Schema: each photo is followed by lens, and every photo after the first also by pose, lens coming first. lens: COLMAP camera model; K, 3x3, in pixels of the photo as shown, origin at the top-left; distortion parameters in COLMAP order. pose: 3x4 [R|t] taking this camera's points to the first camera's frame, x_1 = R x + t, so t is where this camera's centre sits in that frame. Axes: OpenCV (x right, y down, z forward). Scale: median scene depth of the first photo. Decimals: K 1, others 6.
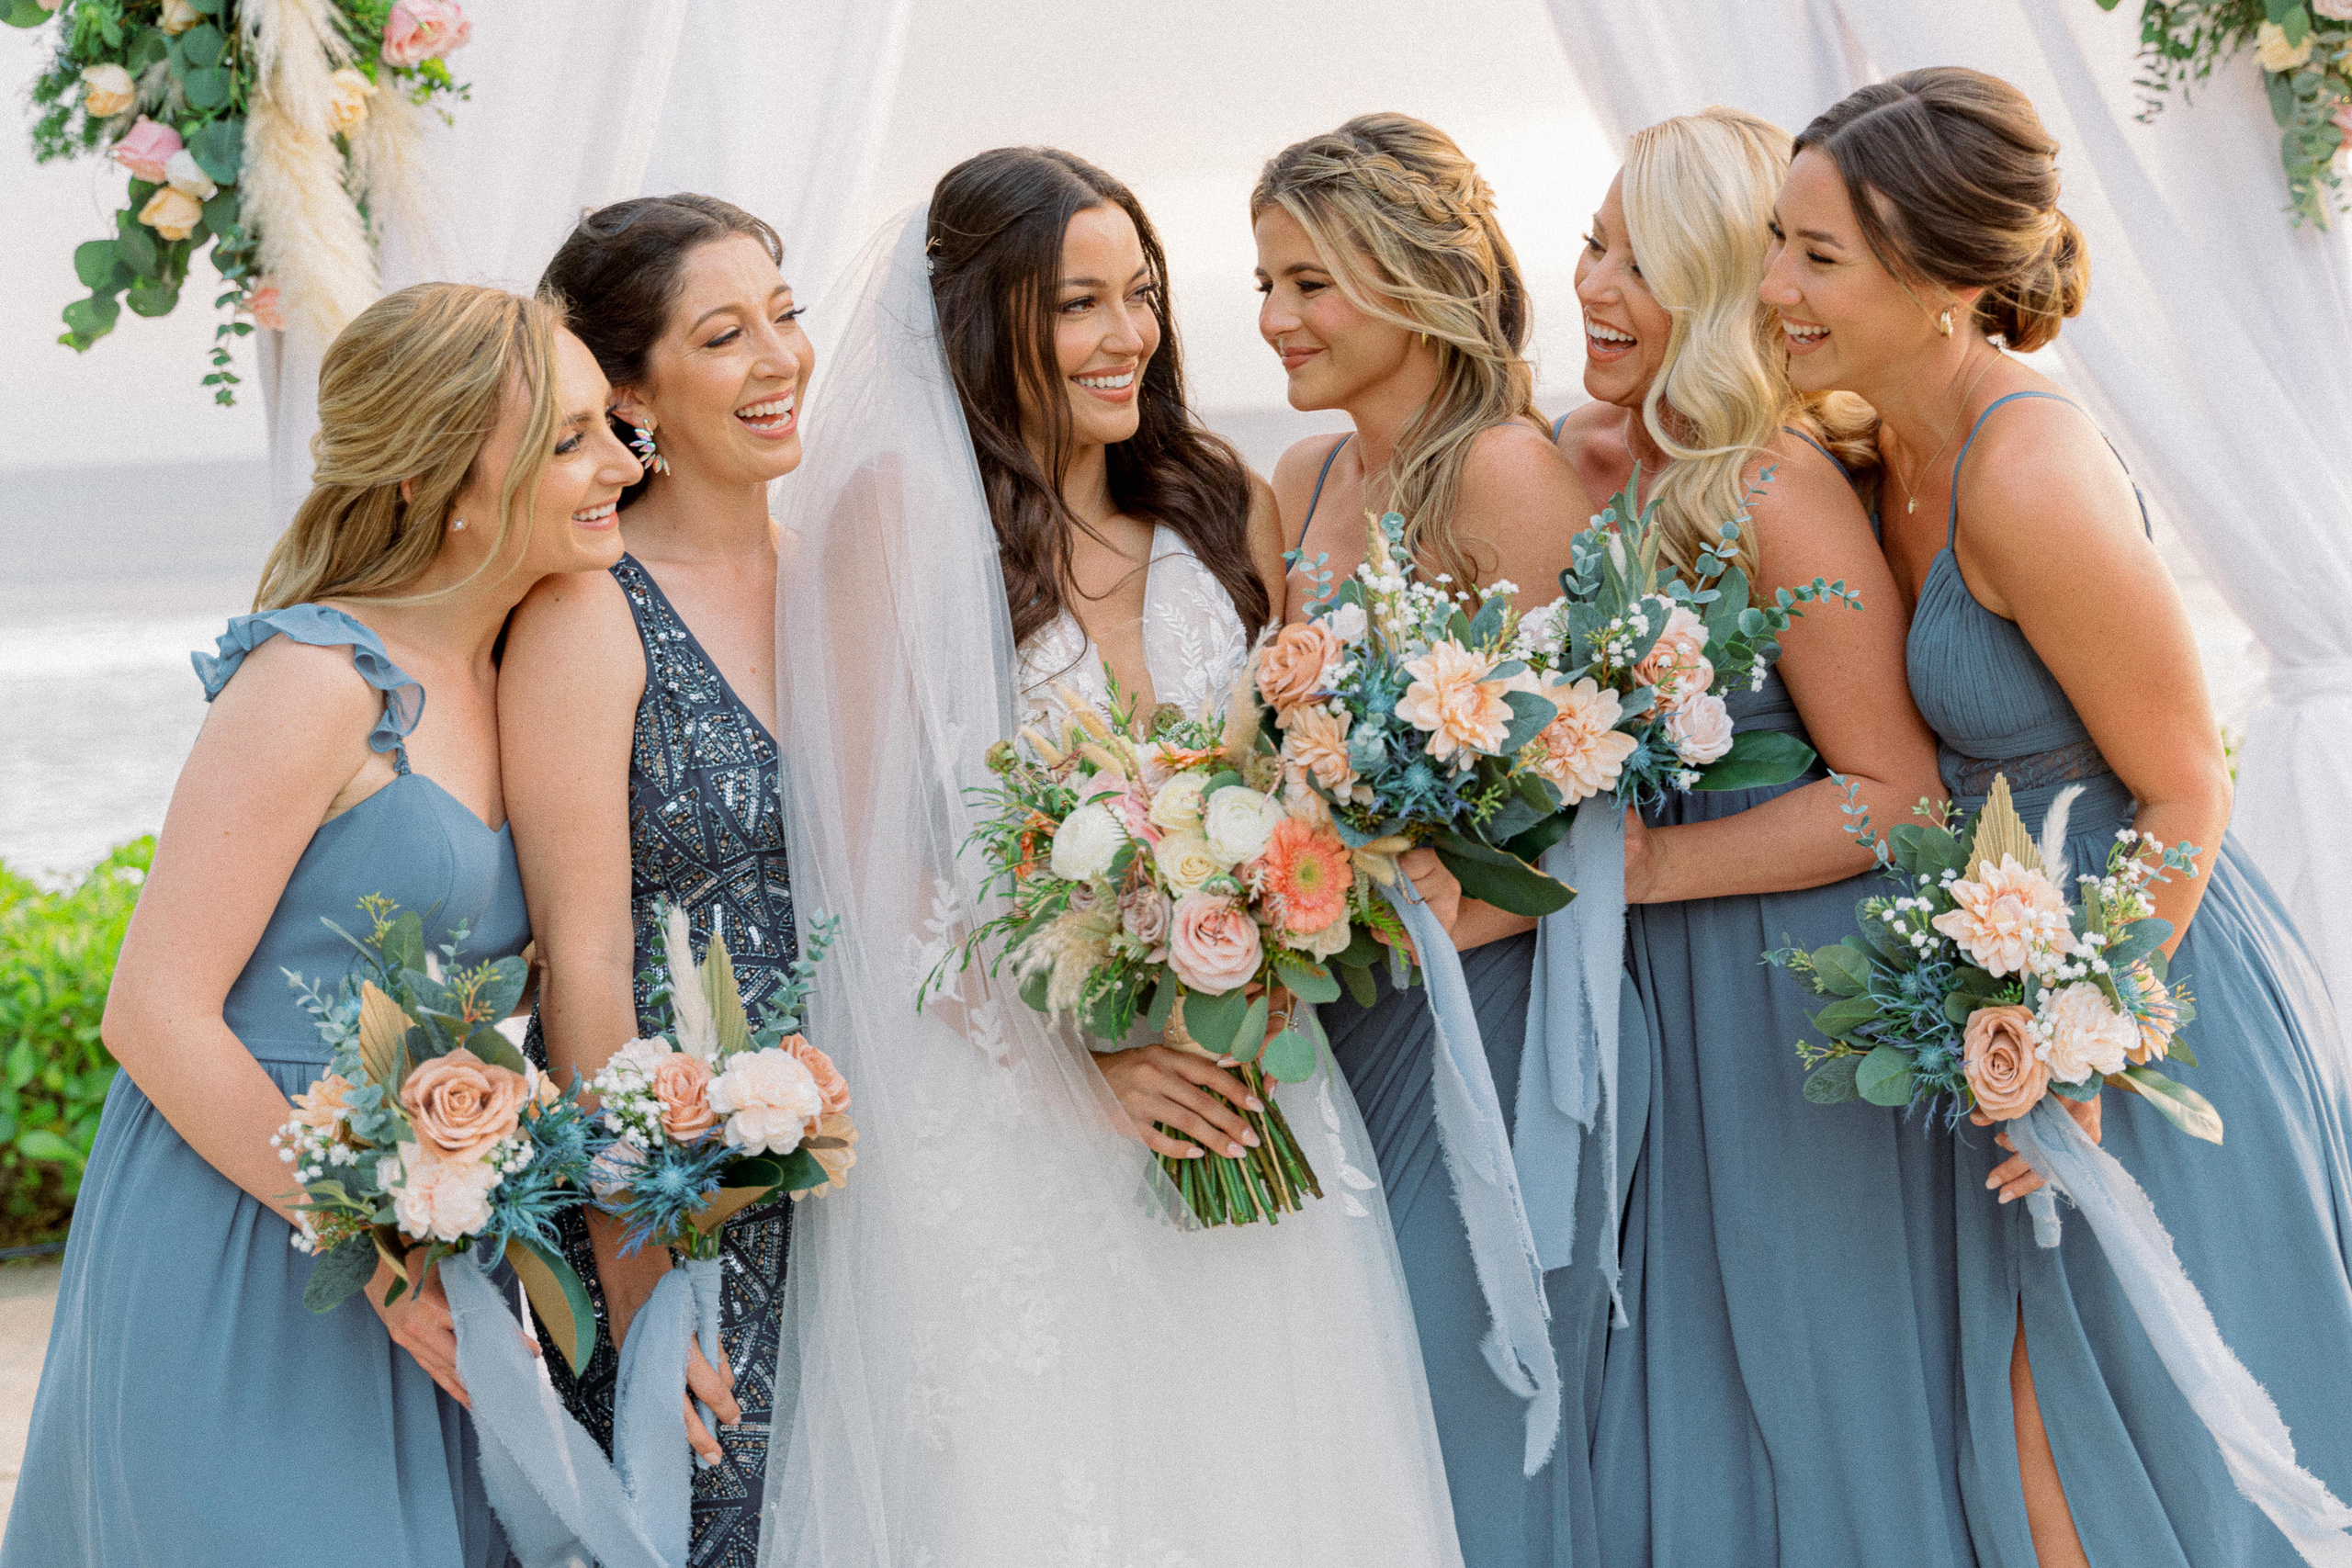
lens RADIAL K [[3387.6, 0, 1176.0], [0, 3387.6, 784.0], [0, 0, 1]] dist [0.007632, 0.012900]
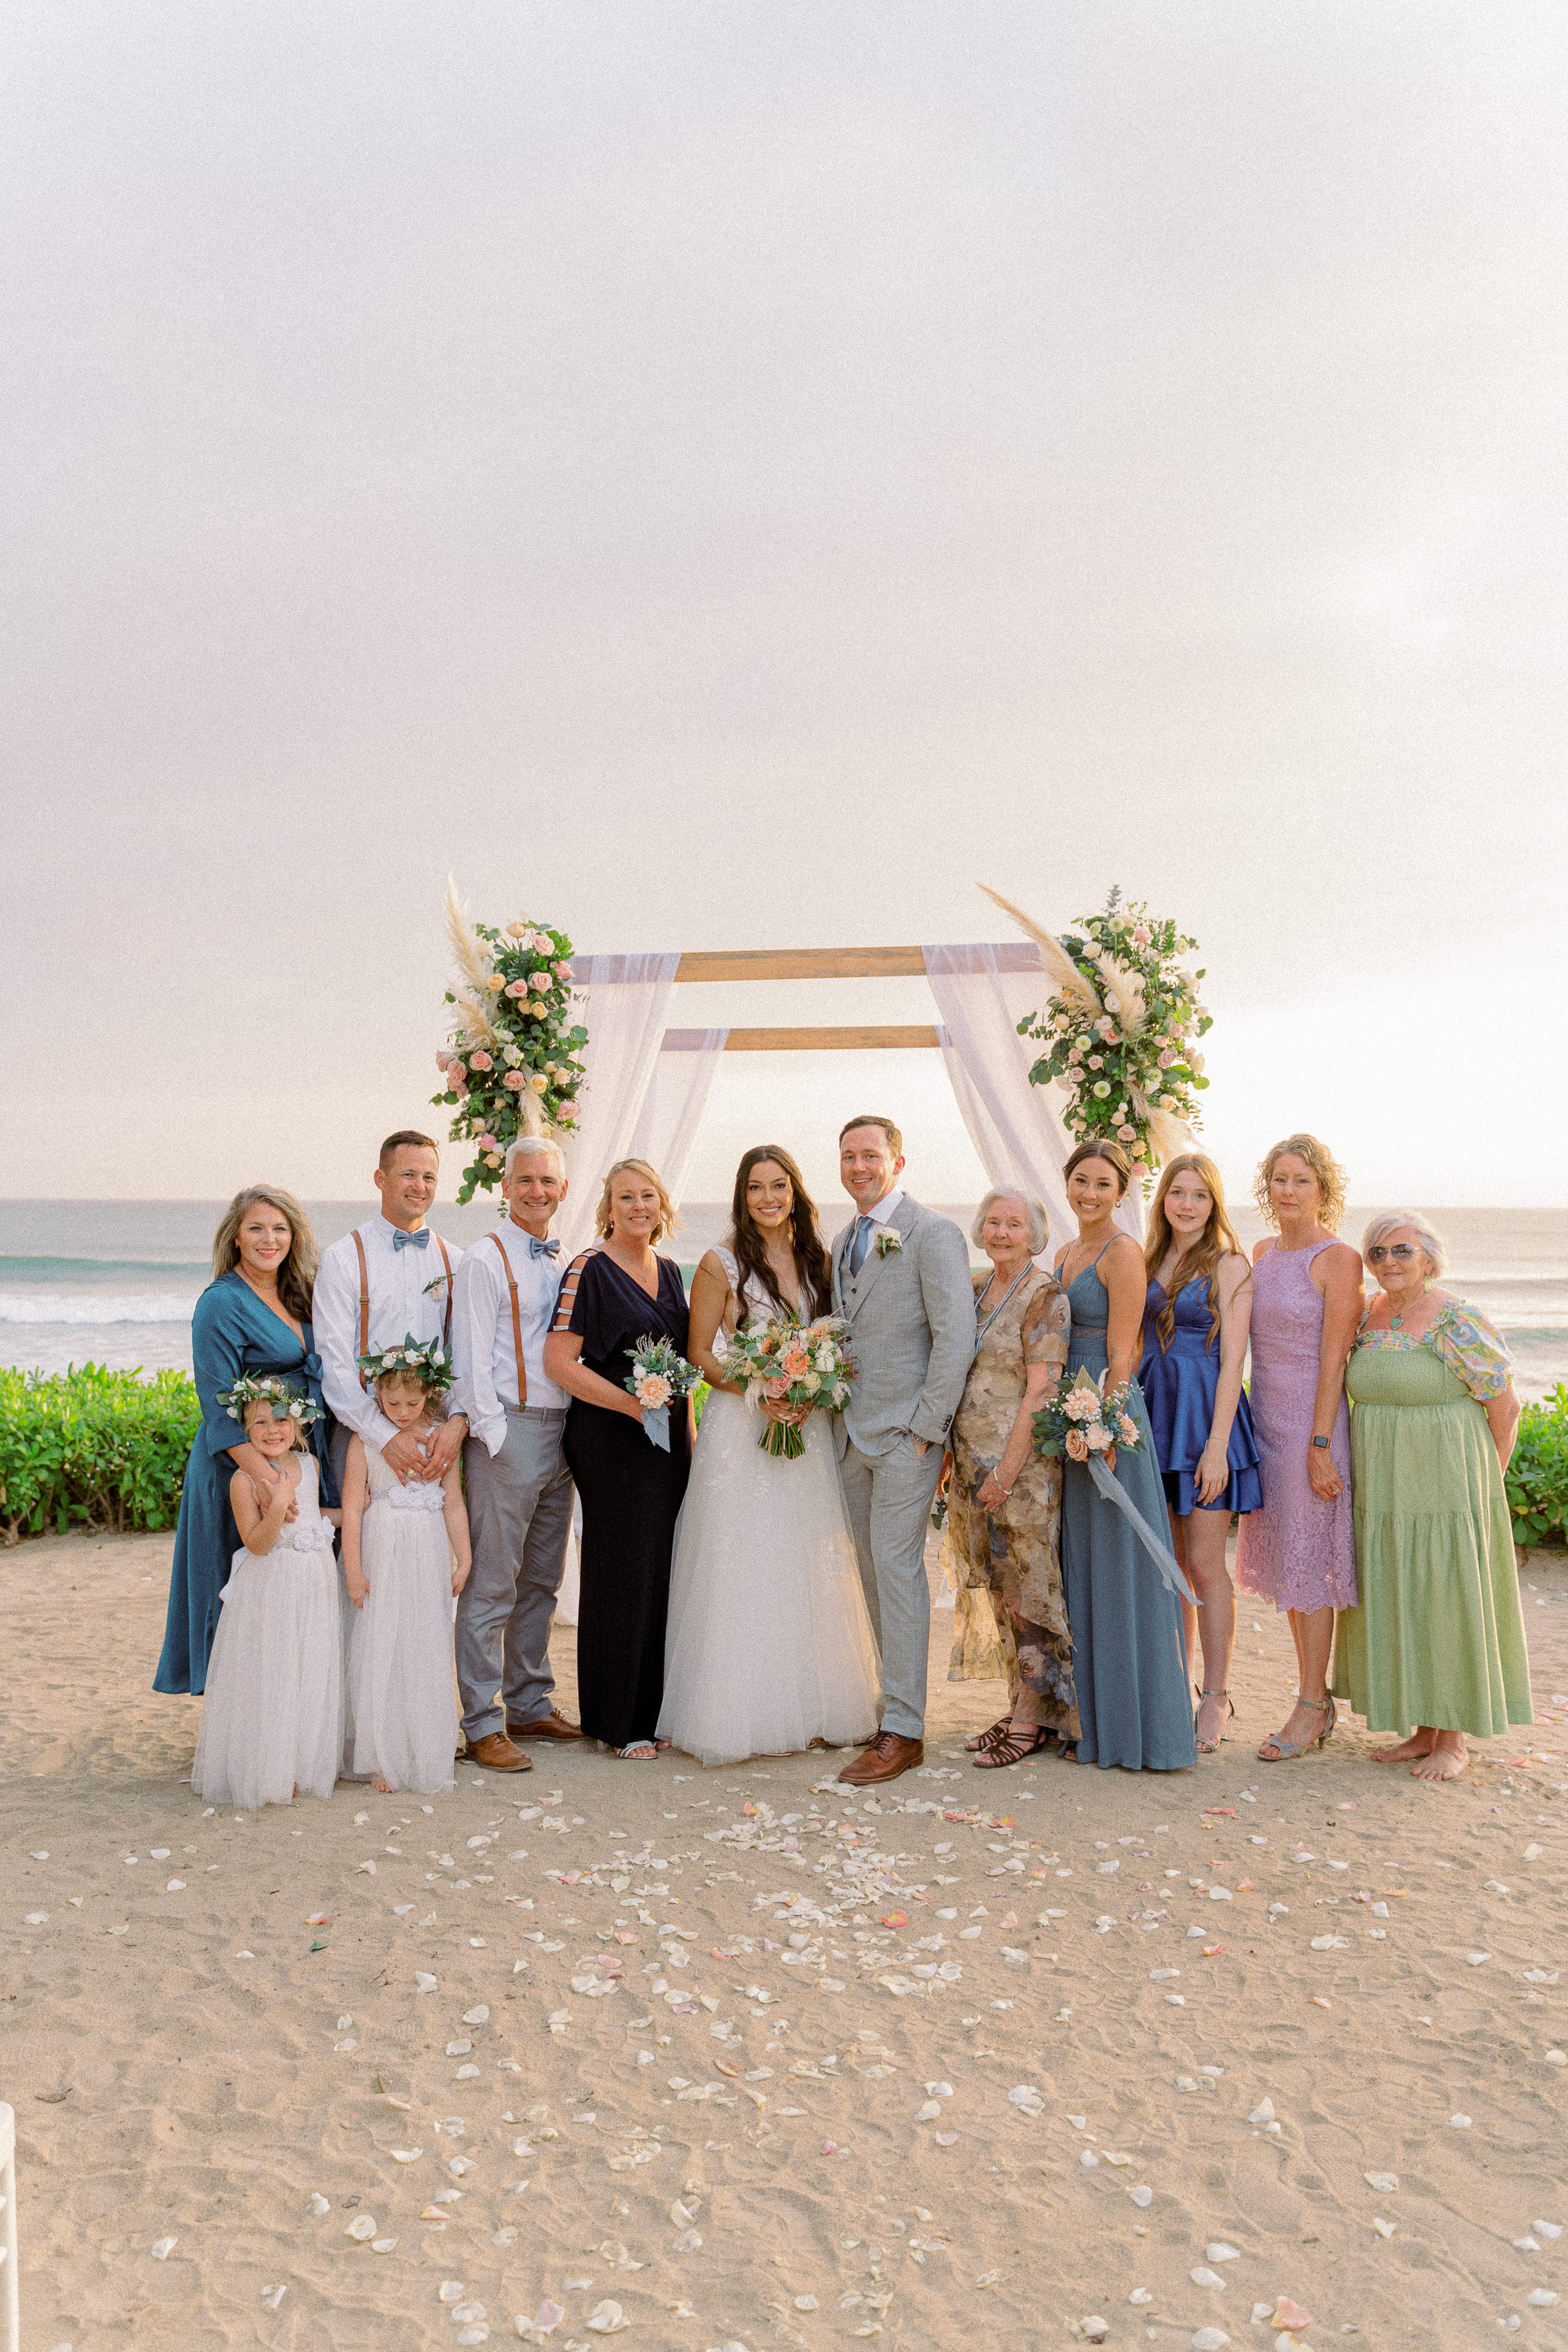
lens RADIAL K [[1904.2, 0, 773.9], [0, 1904.2, 1197.2], [0, 0, 1]] dist [-0.004982, 0.004277]
pose [[0.997106, 0.055624, -0.051827, 0.090732], [-0.061286, 0.991477, -0.114964, 0.073424], [0.044990, 0.117808, 0.992017, -0.900643]]
